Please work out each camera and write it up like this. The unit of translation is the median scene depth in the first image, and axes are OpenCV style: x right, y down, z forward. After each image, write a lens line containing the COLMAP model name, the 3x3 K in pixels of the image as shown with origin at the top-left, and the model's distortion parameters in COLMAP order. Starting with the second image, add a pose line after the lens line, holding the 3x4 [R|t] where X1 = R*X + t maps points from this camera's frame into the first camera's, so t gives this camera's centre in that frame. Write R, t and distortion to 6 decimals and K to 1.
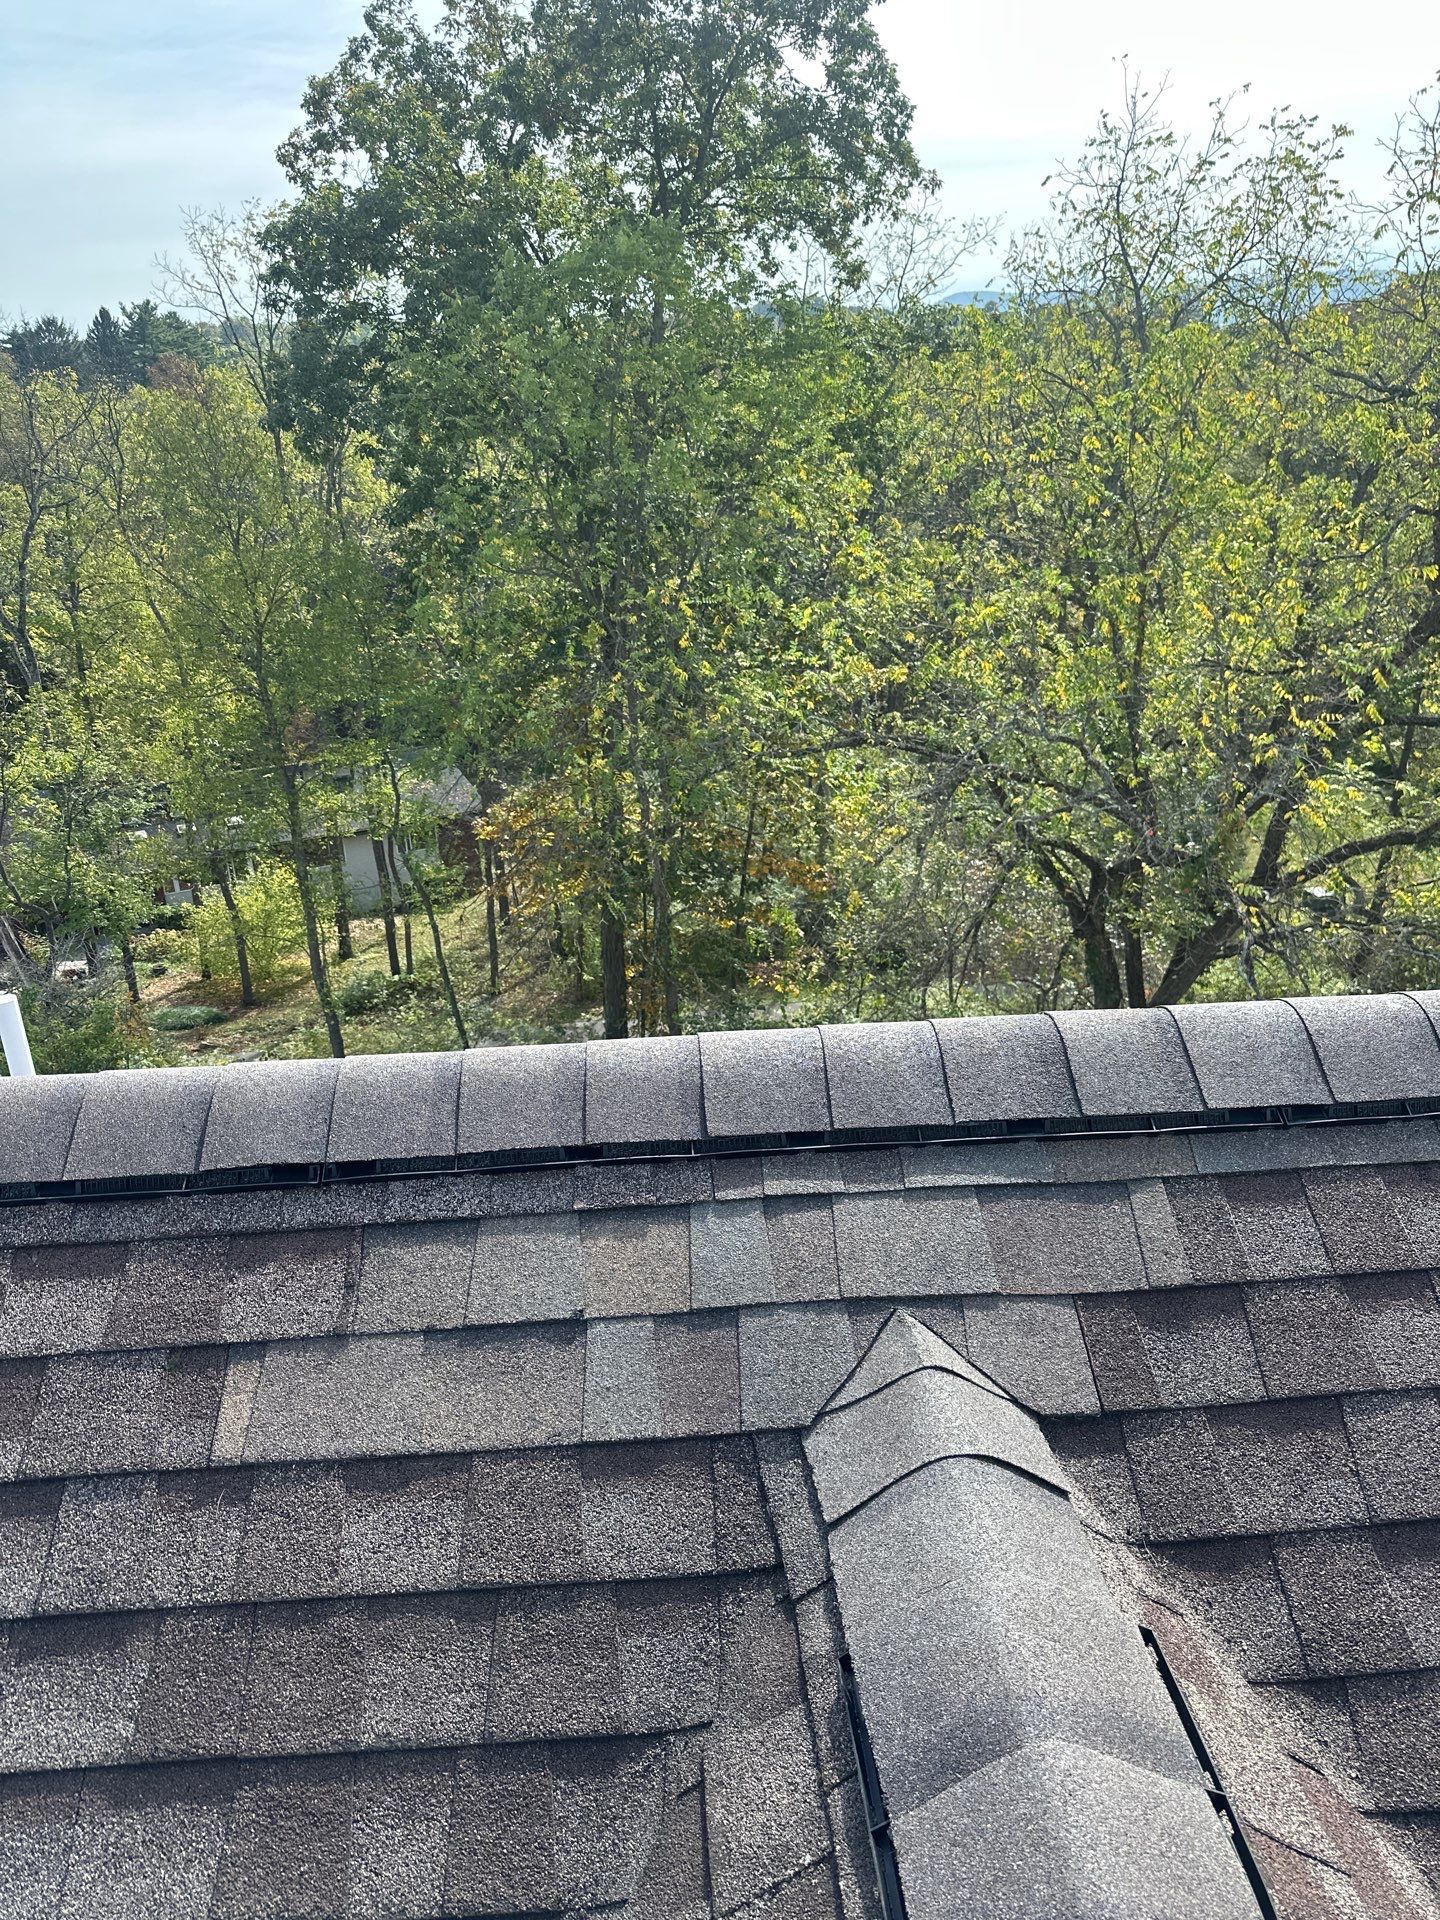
lens RADIAL K [[1336.2, 0, 716.5], [0, 1336.2, 953.6], [0, 0, 1]] dist [0.105488, -0.175373]
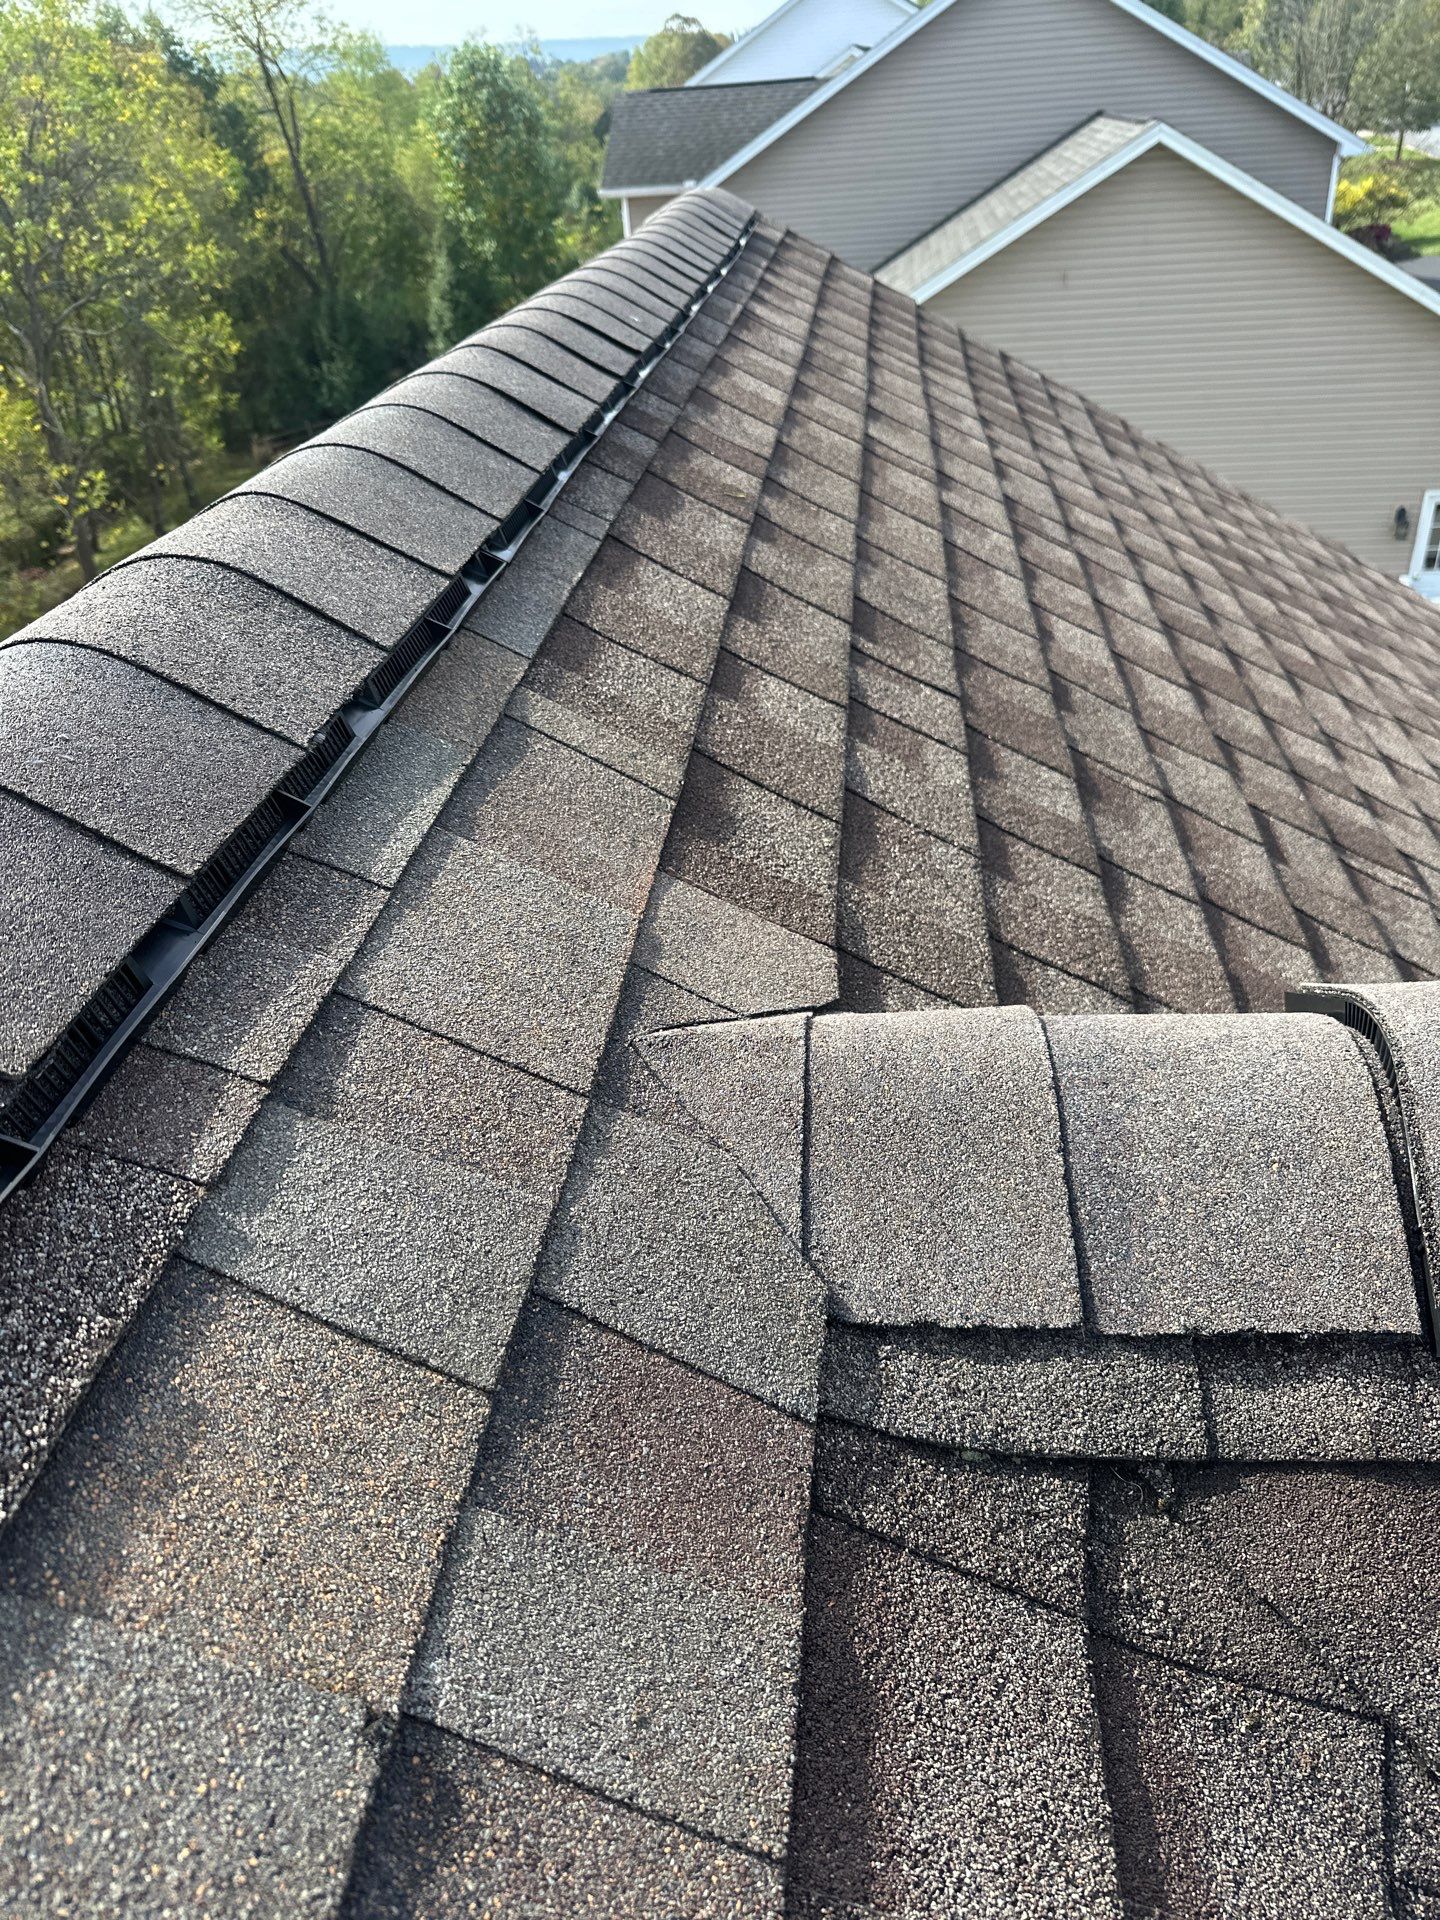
lens RADIAL K [[1336.2, 0, 716.5], [0, 1336.2, 953.6], [0, 0, 1]] dist [0.105488, -0.175373]
pose [[0.182507, -0.521097, 0.833756, -0.245741], [0.443649, 0.800408, 0.403141, 0.067117], [-0.877421, 0.296319, 0.377264, 0.826741]]
